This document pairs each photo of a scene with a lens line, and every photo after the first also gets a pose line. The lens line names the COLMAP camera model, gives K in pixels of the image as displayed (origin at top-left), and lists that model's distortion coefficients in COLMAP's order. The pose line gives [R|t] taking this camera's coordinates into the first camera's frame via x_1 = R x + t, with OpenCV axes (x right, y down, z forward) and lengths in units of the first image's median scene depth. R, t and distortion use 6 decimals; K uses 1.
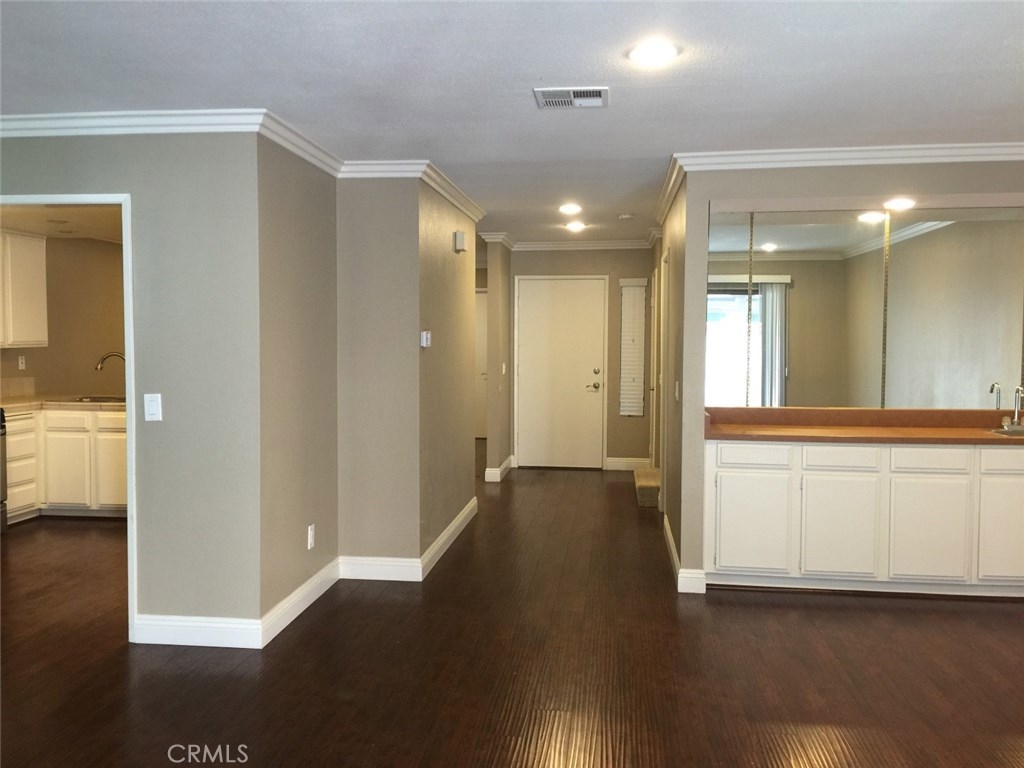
lens RADIAL K [[921.8, 0, 508.7], [0, 921.8, 381.2], [0, 0, 1]] dist [0.000726, 0.008250]
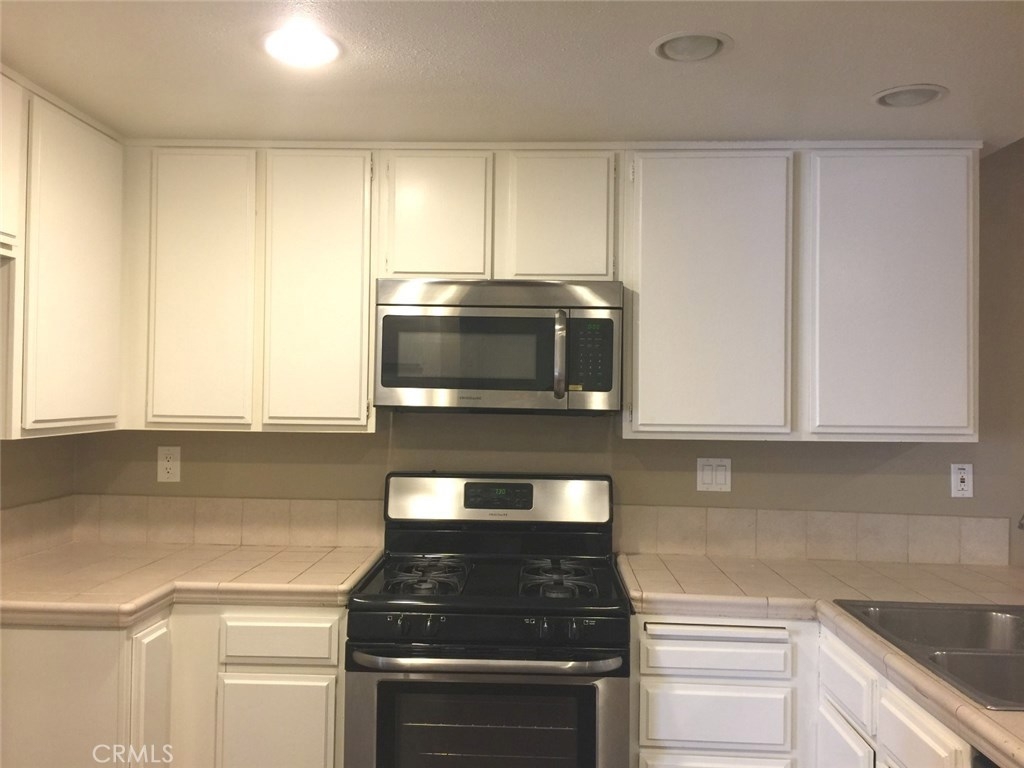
lens RADIAL K [[885.5, 0, 503.6], [0, 885.5, 383.6], [0, 0, 1]] dist [0.092488, -0.113066]
pose [[0.086256, -0.014758, -0.996164, -0.172662], [-0.056837, 0.998189, -0.019709, -0.046907], [0.994650, 0.058319, 0.085261, 0.843257]]
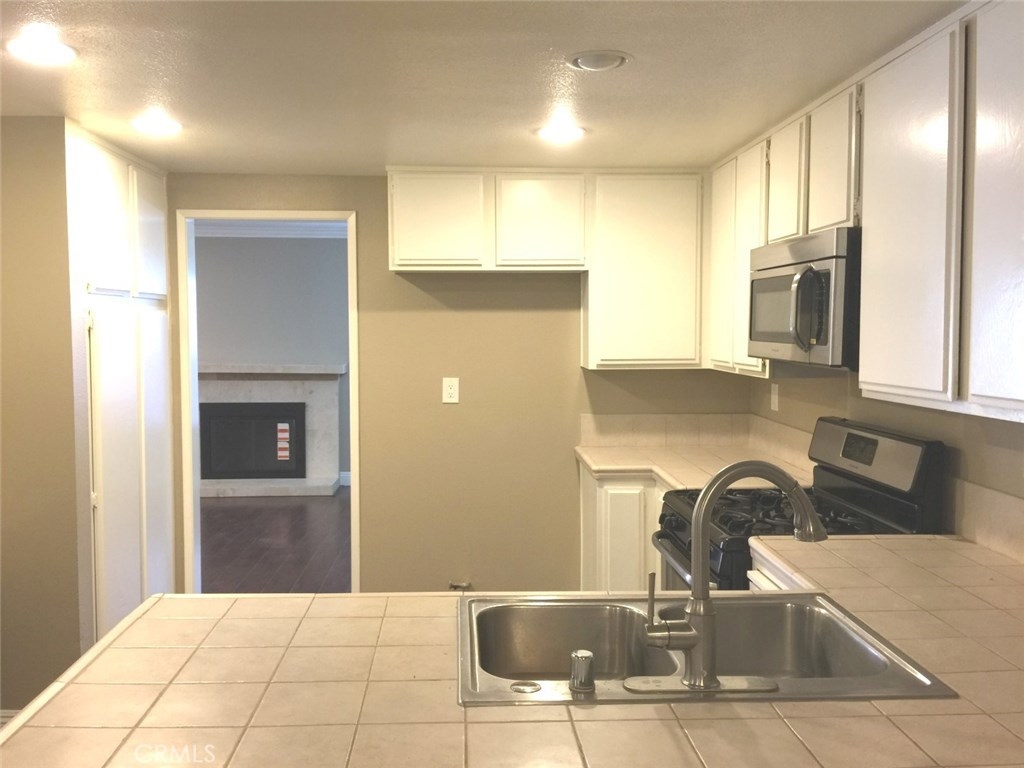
lens RADIAL K [[885.5, 0, 510.5], [0, 885.5, 390.6], [0, 0, 1]] dist [0.092488, -0.113066]
pose [[-0.983513, 0.008346, -0.180645, -0.352305], [-0.012603, 0.993342, 0.114513, -0.075733], [0.180398, 0.114902, -0.976859, 1.259775]]
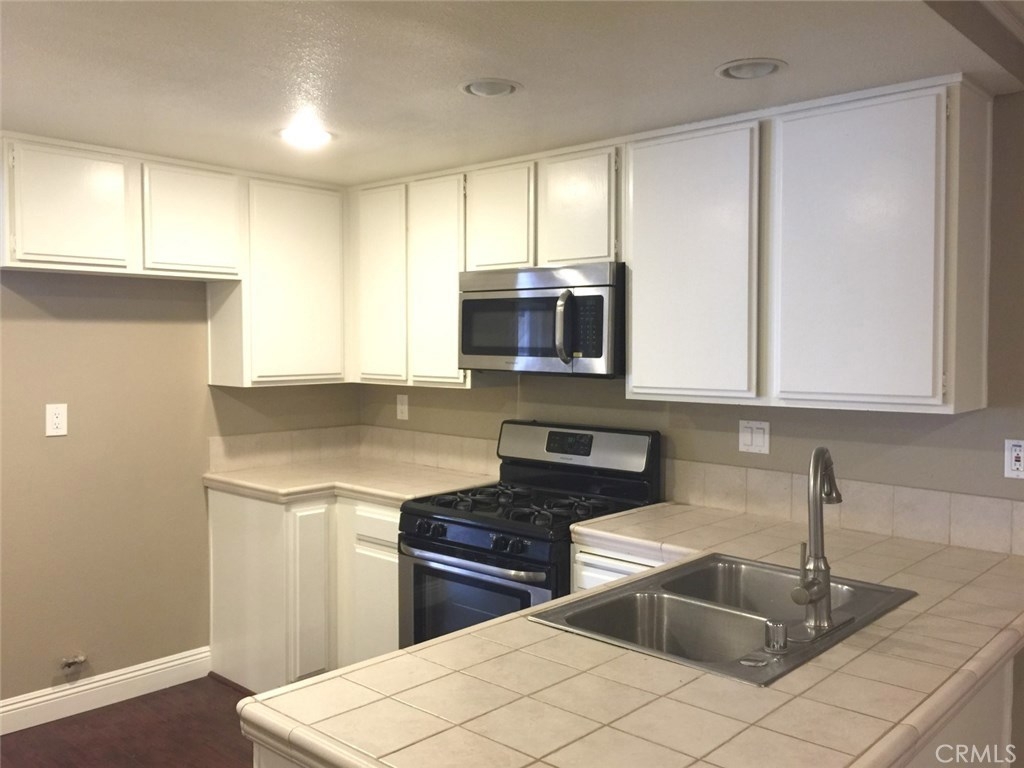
lens RADIAL K [[885.5, 0, 502.9], [0, 885.5, 384.7], [0, 0, 1]] dist [0.092488, -0.113066]
pose [[-0.576696, 0.033373, -0.816277, -0.157467], [-0.041515, 0.996677, 0.070079, -0.069317], [0.815904, 0.074301, -0.573394, 1.135897]]
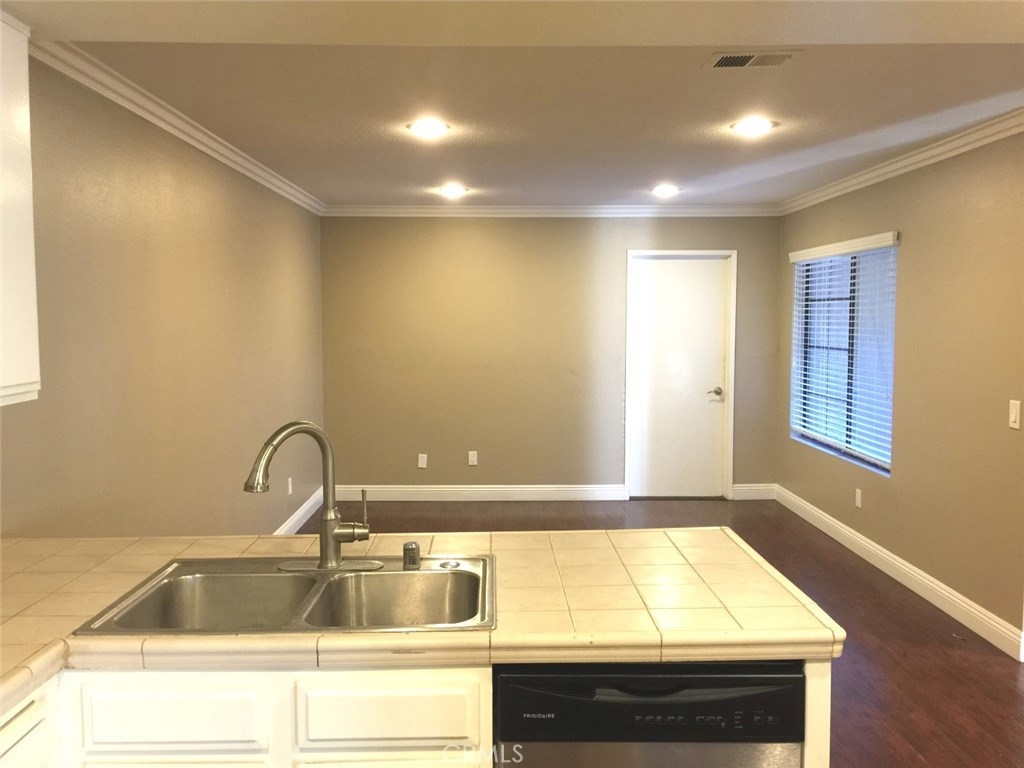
lens RADIAL K [[885.5, 0, 513.9], [0, 885.5, 382.8], [0, 0, 1]] dist [0.092488, -0.113066]
pose [[0.989539, -0.012446, 0.143727, -0.417067], [0.008071, 0.999487, 0.030984, -0.055292], [-0.144039, -0.029500, 0.989132, 0.736557]]
